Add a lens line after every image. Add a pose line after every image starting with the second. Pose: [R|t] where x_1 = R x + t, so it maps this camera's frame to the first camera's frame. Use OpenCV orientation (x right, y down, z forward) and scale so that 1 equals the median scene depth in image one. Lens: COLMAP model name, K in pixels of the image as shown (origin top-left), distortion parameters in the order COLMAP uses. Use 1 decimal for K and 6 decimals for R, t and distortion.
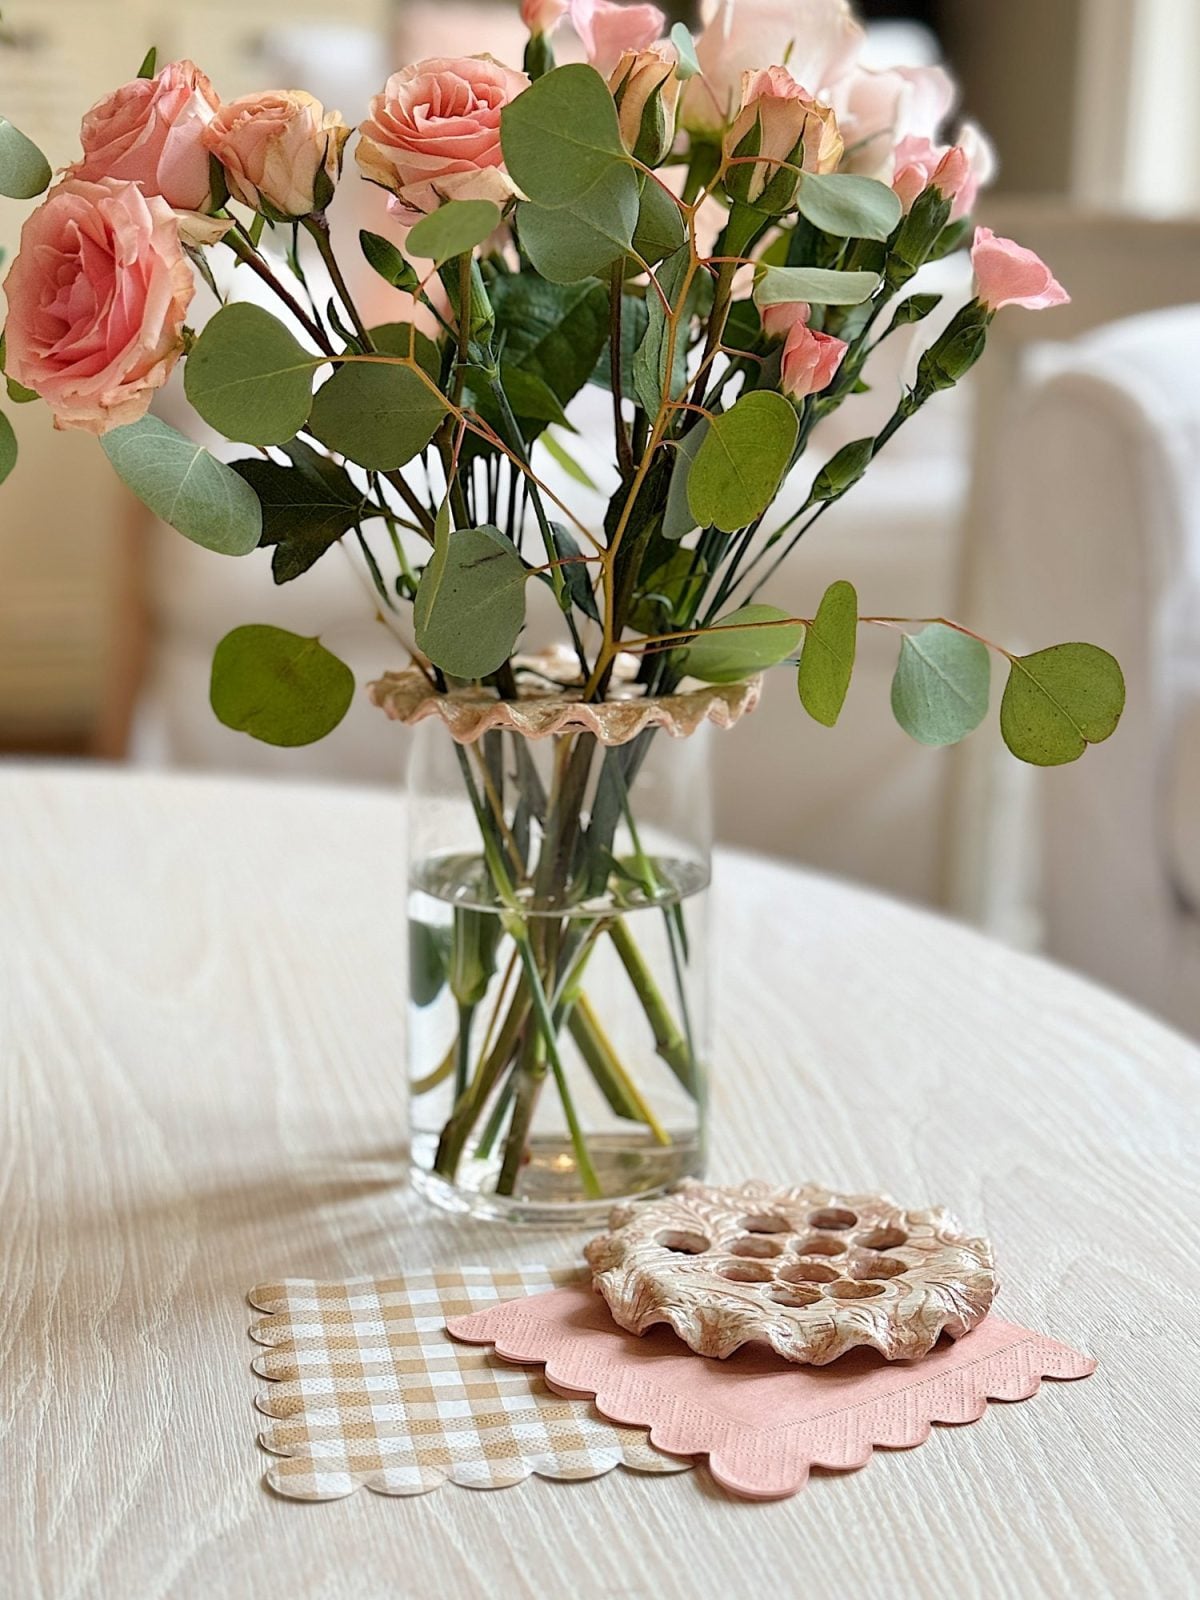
lens RADIAL K [[1849.5, 0, 600.6], [0, 1849.5, 800.1], [0, 0, 1]] dist [0.048108, 0.000000]
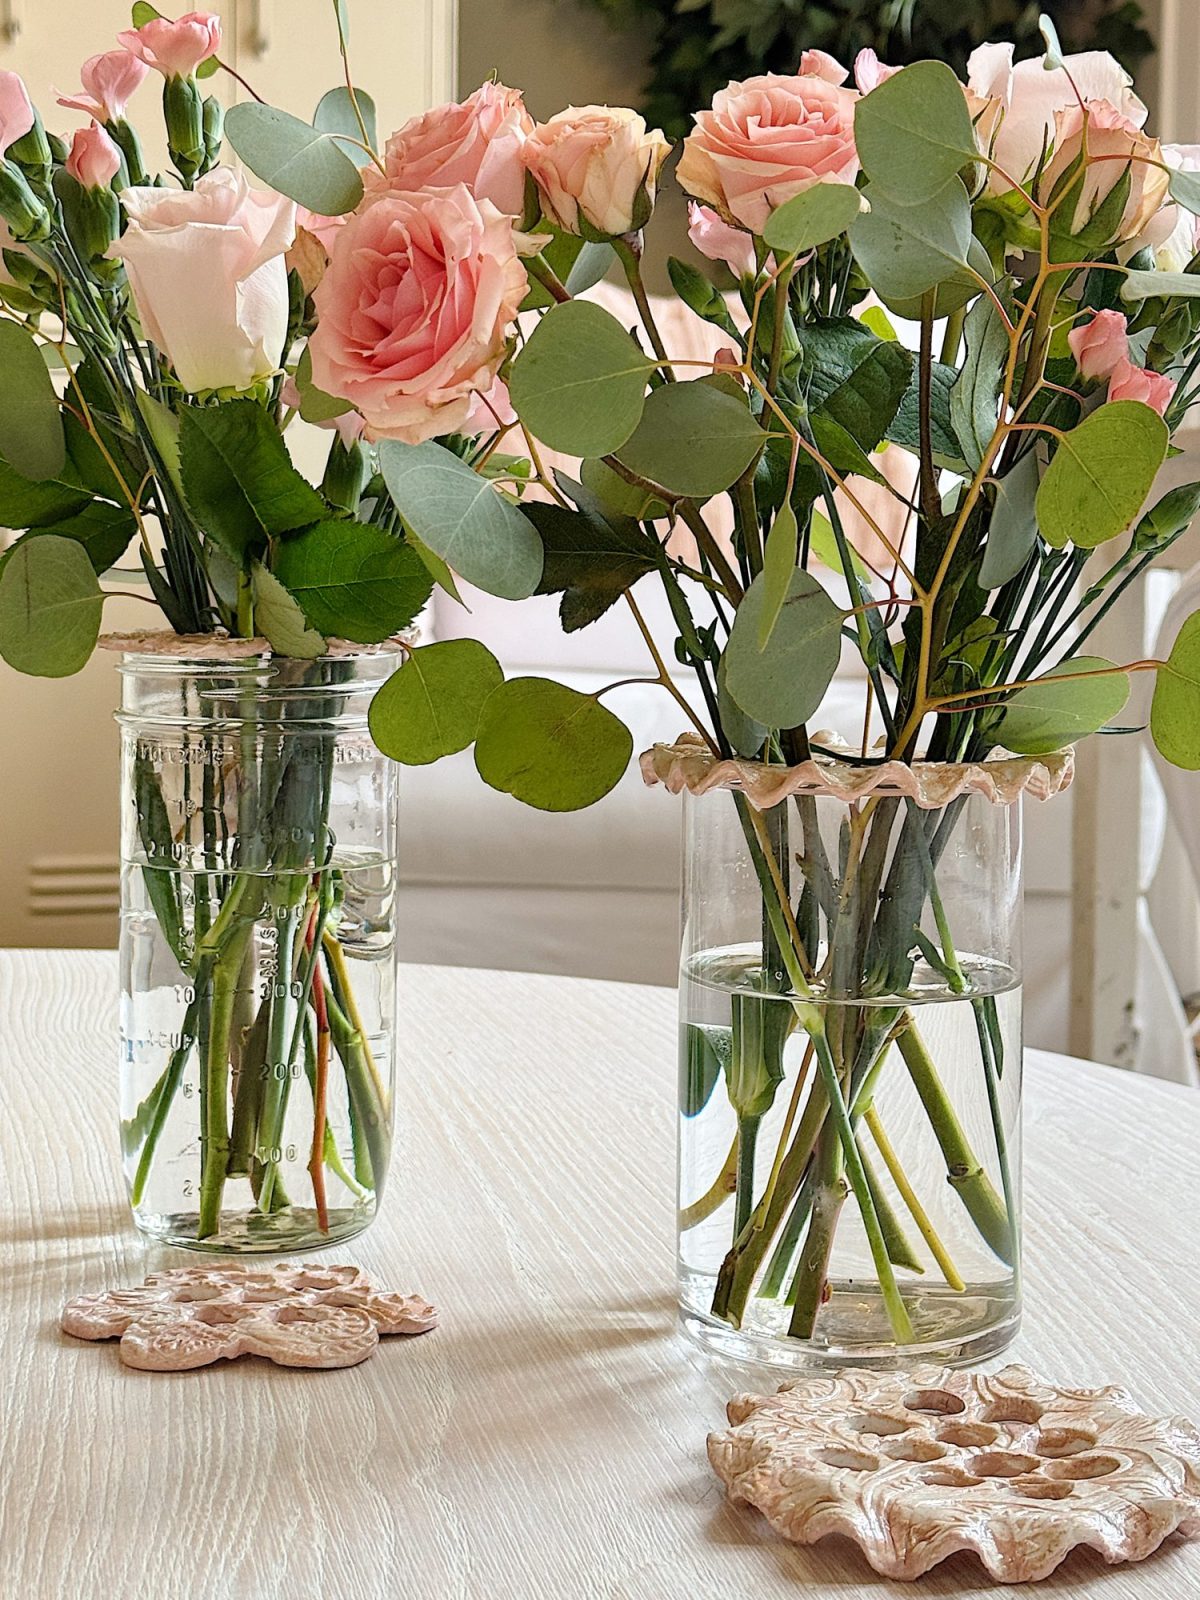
lens RADIAL K [[1957.4, 0, 599.3], [0, 1957.4, 799.3], [0, 0, 1]] dist [0.064696, 0.000000]
pose [[0.999996, 0.000356, 0.002833, -0.158286], [0.000124, 0.985879, -0.167458, 0.126589], [-0.002852, 0.167458, 0.985875, 0.053327]]
